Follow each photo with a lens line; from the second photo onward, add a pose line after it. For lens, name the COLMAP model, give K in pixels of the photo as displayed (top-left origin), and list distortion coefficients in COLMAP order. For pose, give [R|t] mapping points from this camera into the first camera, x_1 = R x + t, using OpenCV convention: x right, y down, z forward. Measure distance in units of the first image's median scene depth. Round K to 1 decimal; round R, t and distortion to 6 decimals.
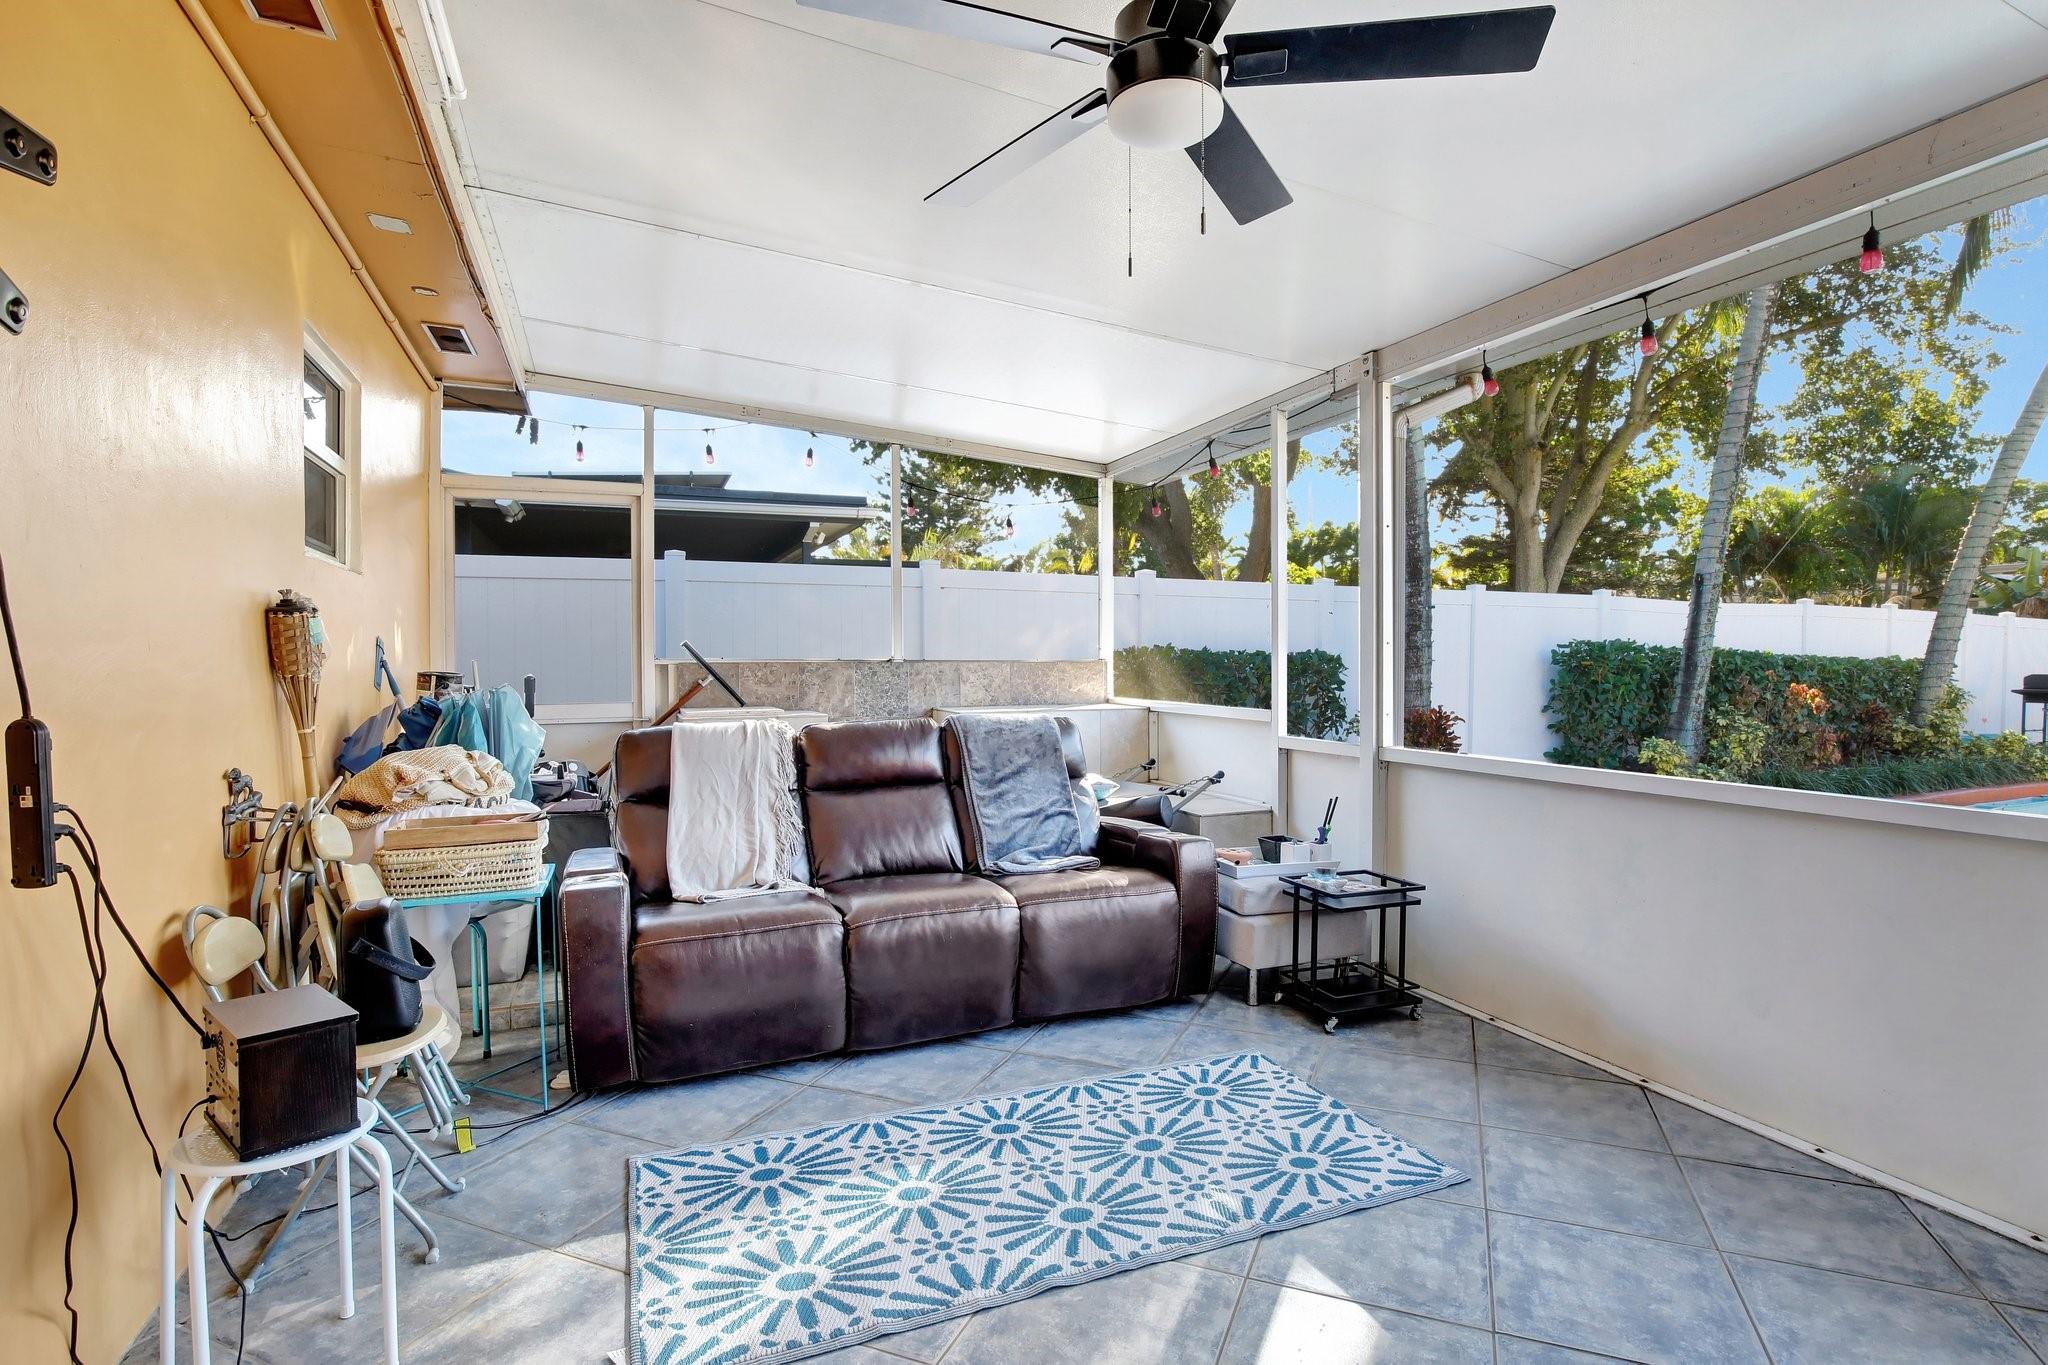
lens RADIAL K [[992.4, 0, 1066.4], [0, 992.4, 671.4], [0, 0, 1]] dist [-0.022492, 0.001168]
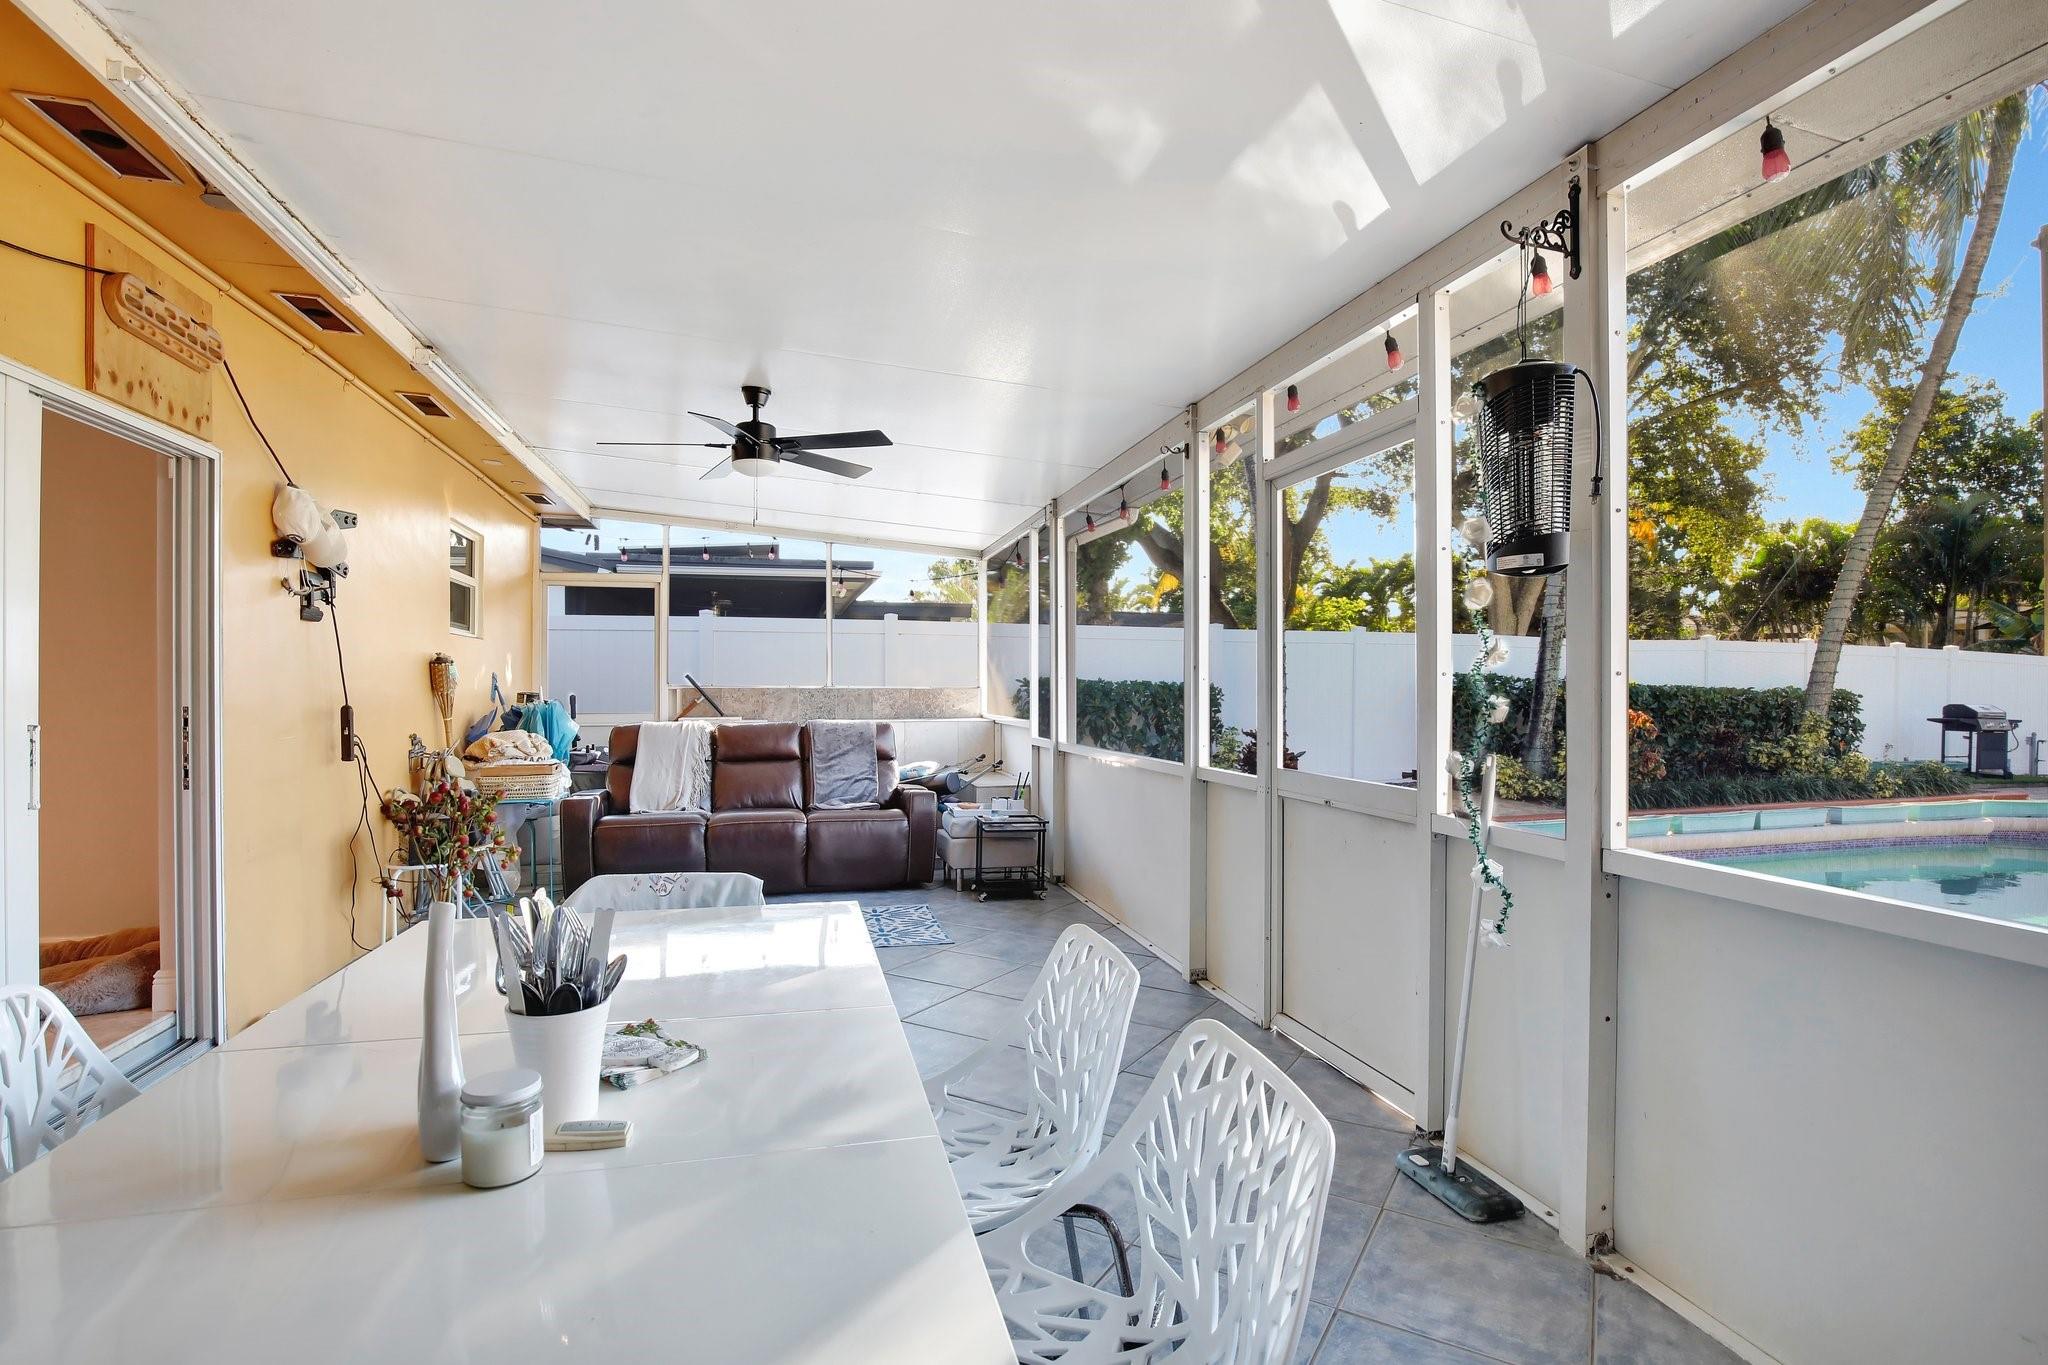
lens RADIAL K [[986.0, 0, 1068.4], [0, 986.0, 687.6], [0, 0, 1]] dist [-0.023115, 0.000585]
pose [[0.990801, 0.004553, -0.135251, 0.569100], [-0.005993, 0.999930, -0.010244, 0.003503], [0.135195, 0.010960, 0.990758, -0.617611]]
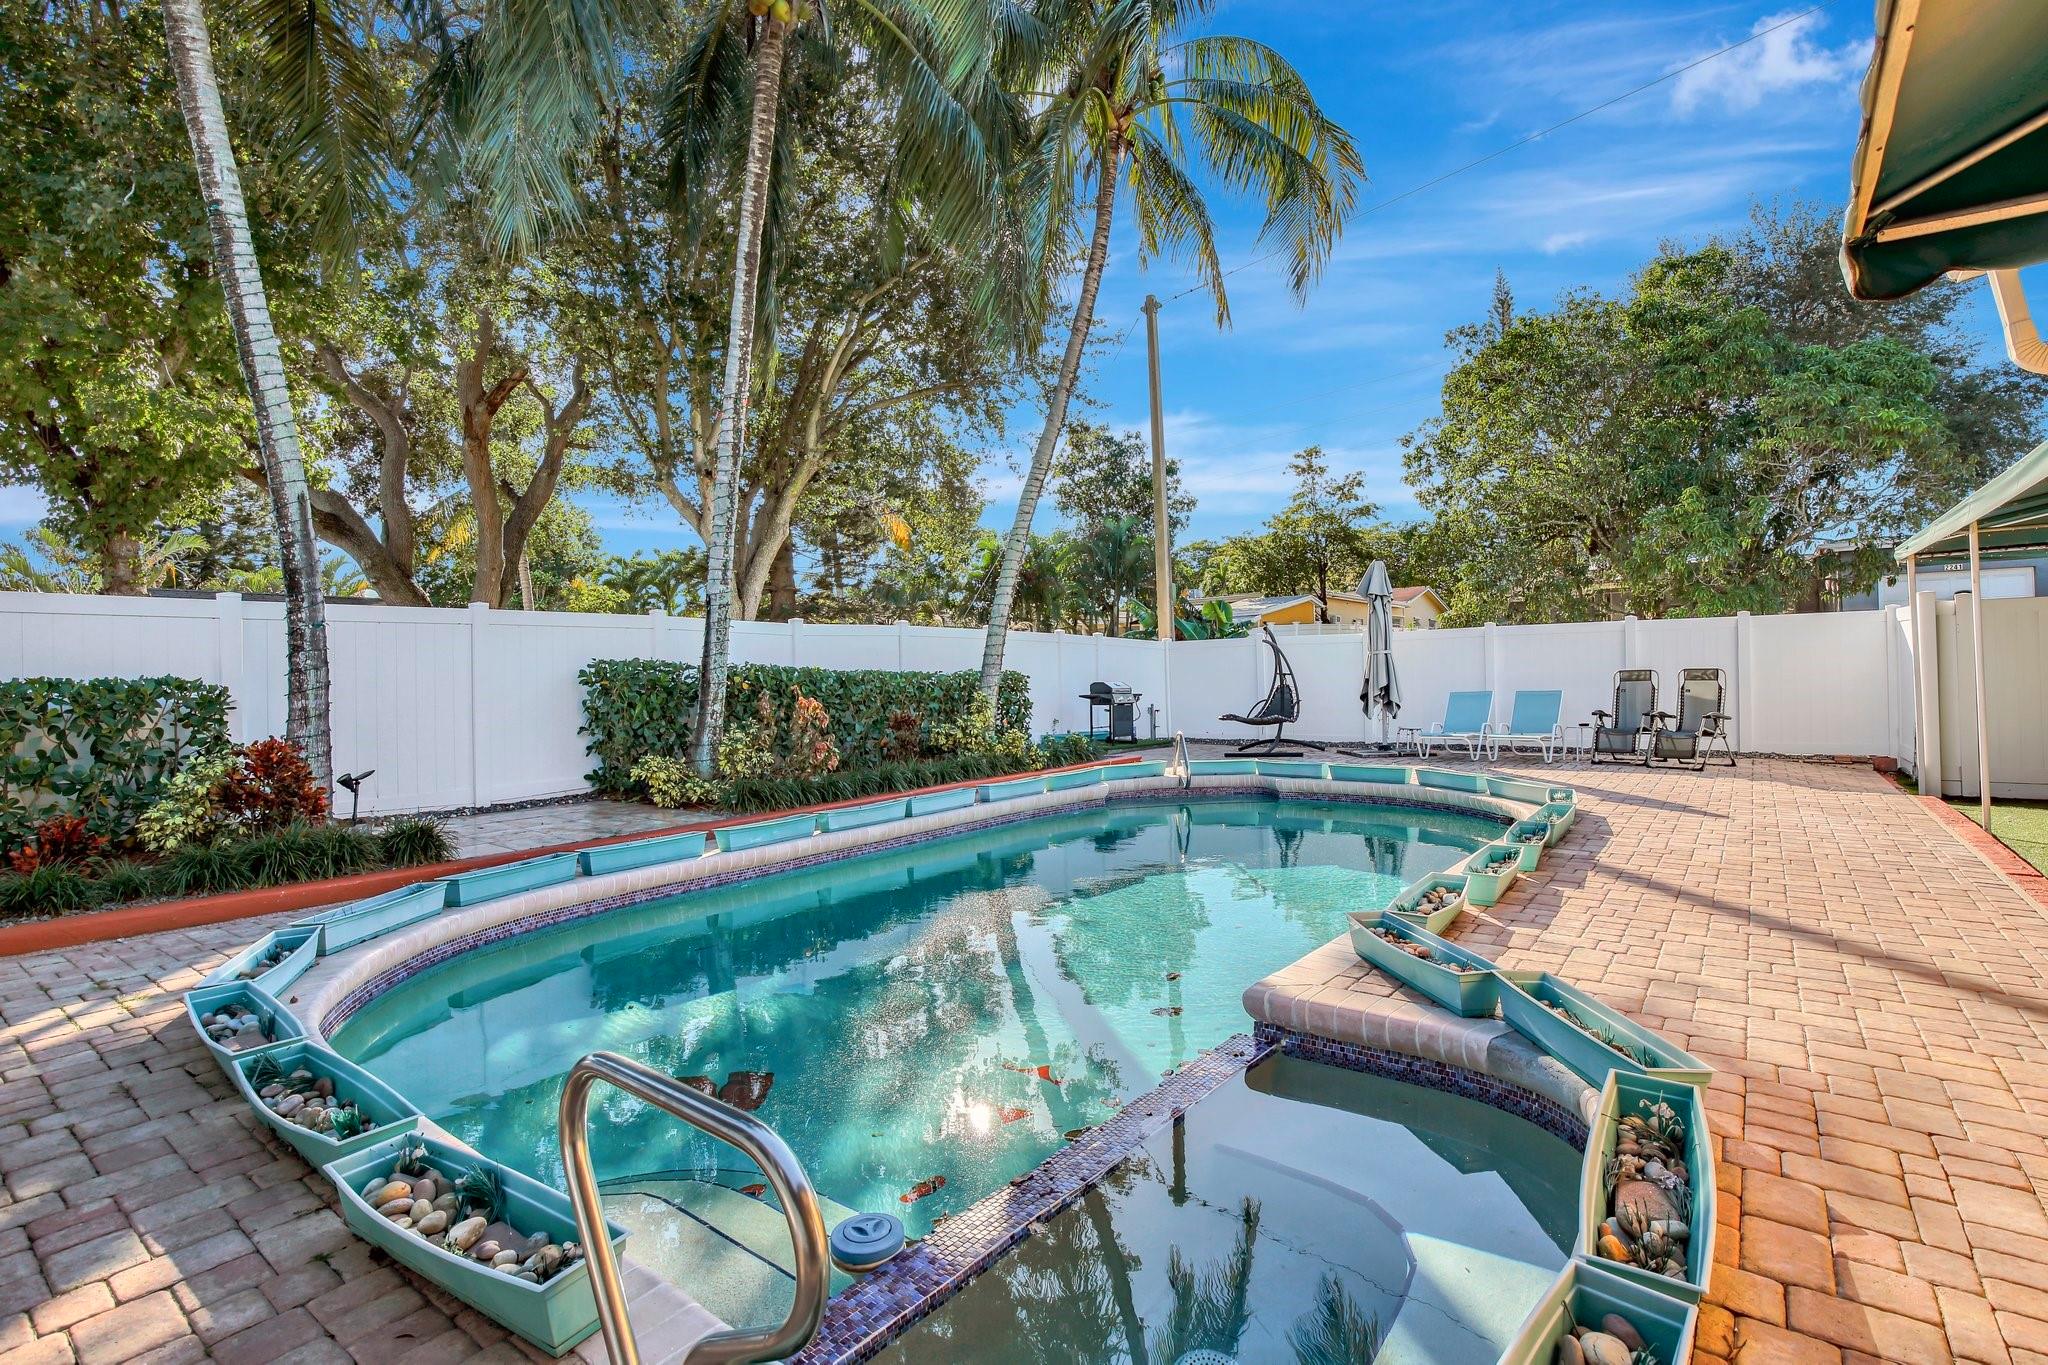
lens RADIAL K [[952.5, 0, 1035.8], [0, 952.5, 646.9], [0, 0, 1]] dist [-0.004548, 0.000554]
pose [[0.880200, -0.007126, 0.474549, 1.144022], [0.031294, 0.998583, -0.043050, 0.025405], [-0.473569, 0.052743, 0.879176, -0.119470]]
